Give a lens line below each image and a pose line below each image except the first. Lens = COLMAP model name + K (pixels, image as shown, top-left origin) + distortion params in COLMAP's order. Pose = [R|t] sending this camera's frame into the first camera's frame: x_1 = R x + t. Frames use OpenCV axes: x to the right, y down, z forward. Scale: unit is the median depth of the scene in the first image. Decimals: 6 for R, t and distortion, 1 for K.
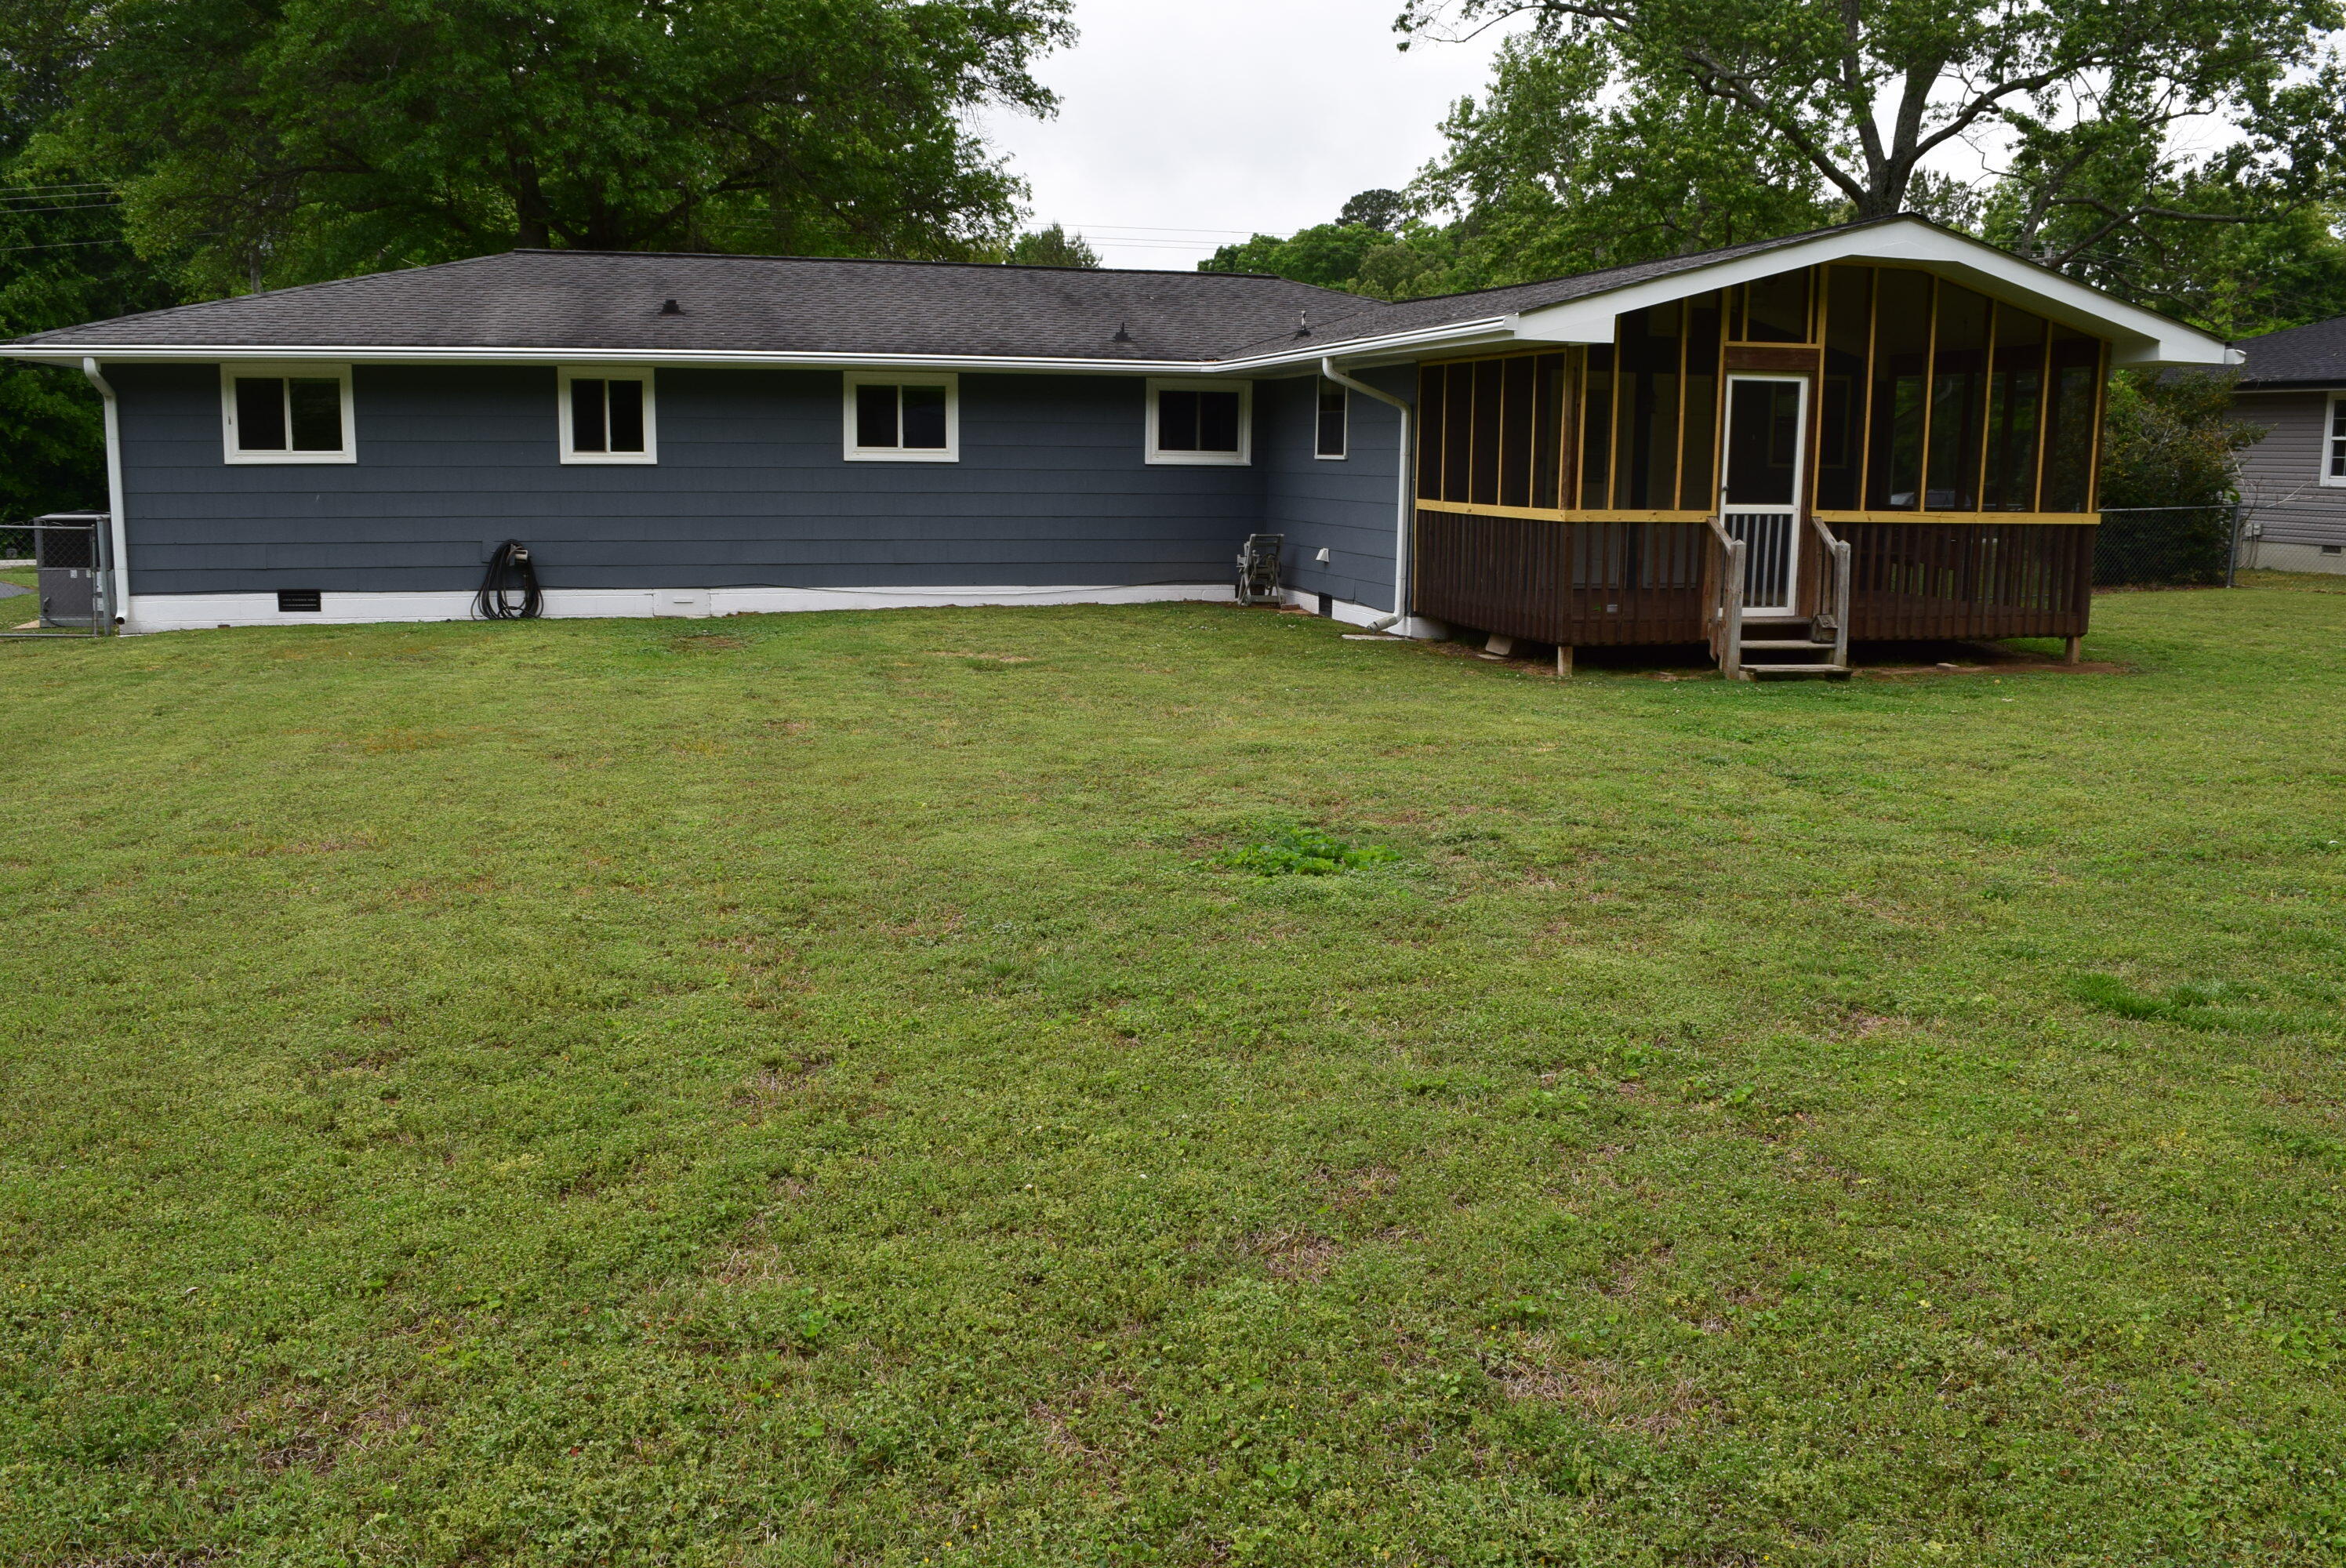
lens RADIAL K [[1844.1, 0, 1183.9], [0, 1844.1, 778.6], [0, 0, 1]] dist [-0.097426, 0.025725]
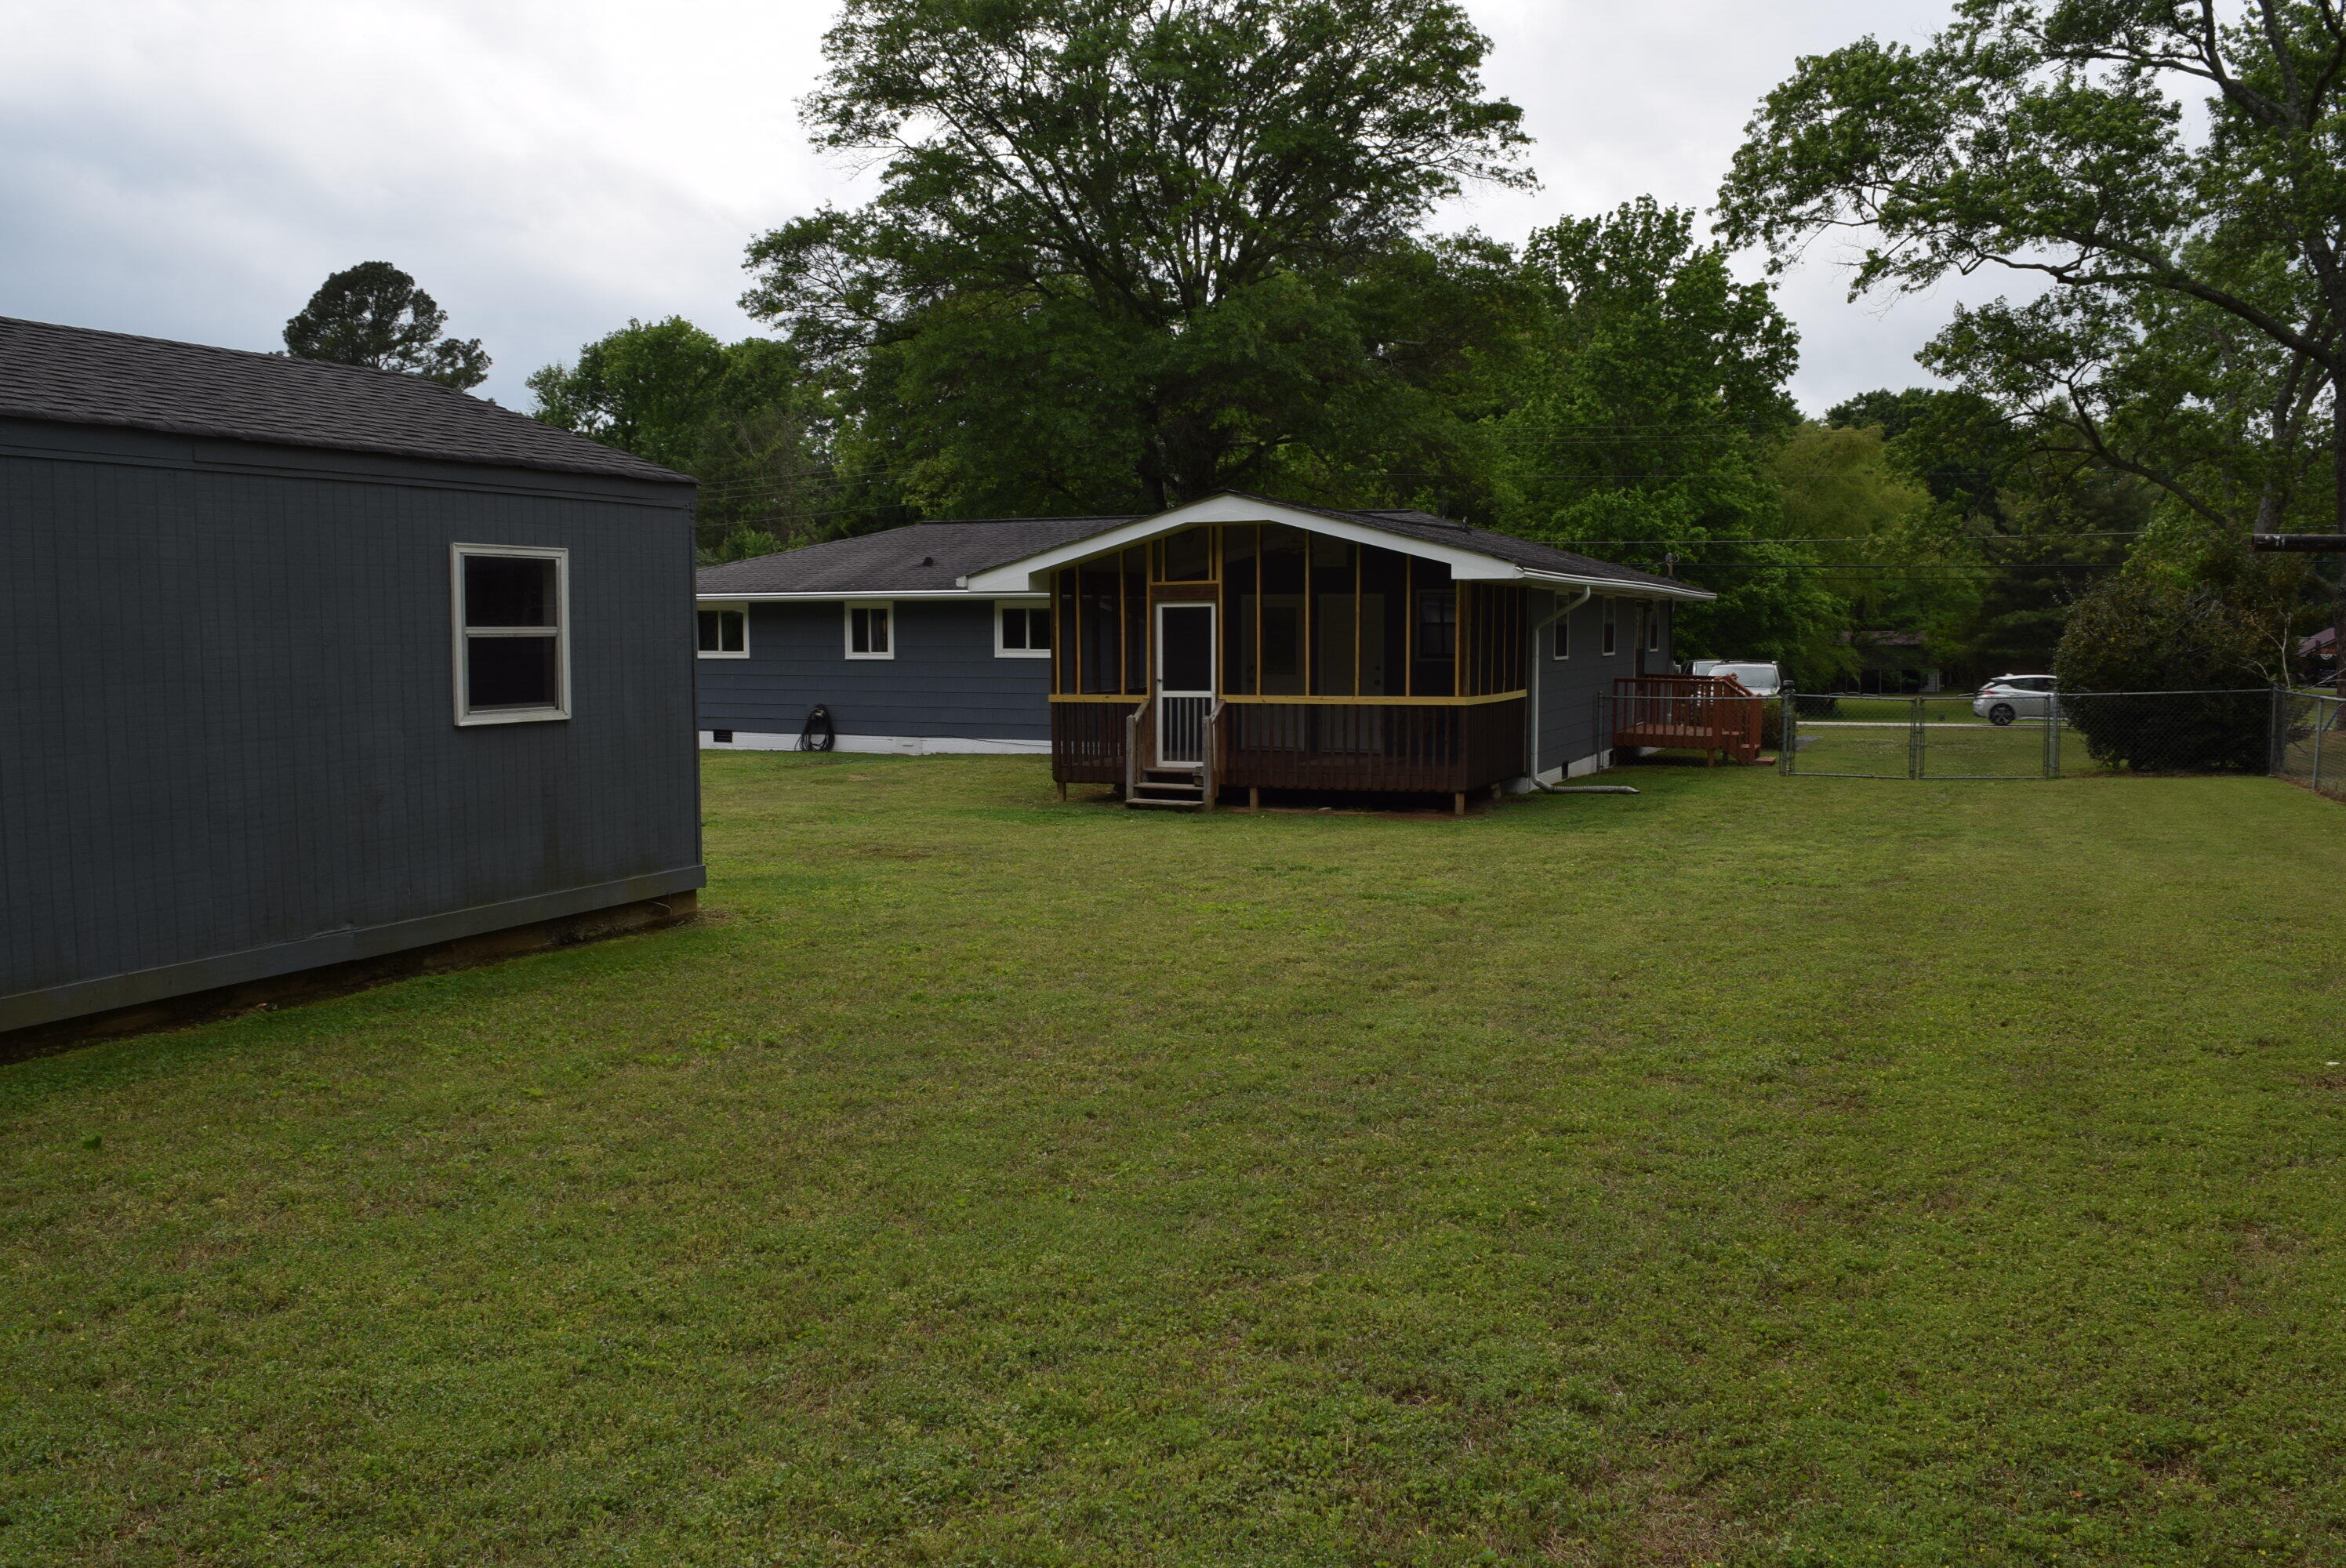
lens RADIAL K [[1844.1, 0, 1183.9], [0, 1844.1, 778.6], [0, 0, 1]] dist [-0.097426, 0.025725]
pose [[0.783960, 0.037571, -0.619673, 1.176051], [-0.093810, 0.993874, -0.058422, 0.005356], [0.613682, 0.103933, 0.782682, -0.140848]]
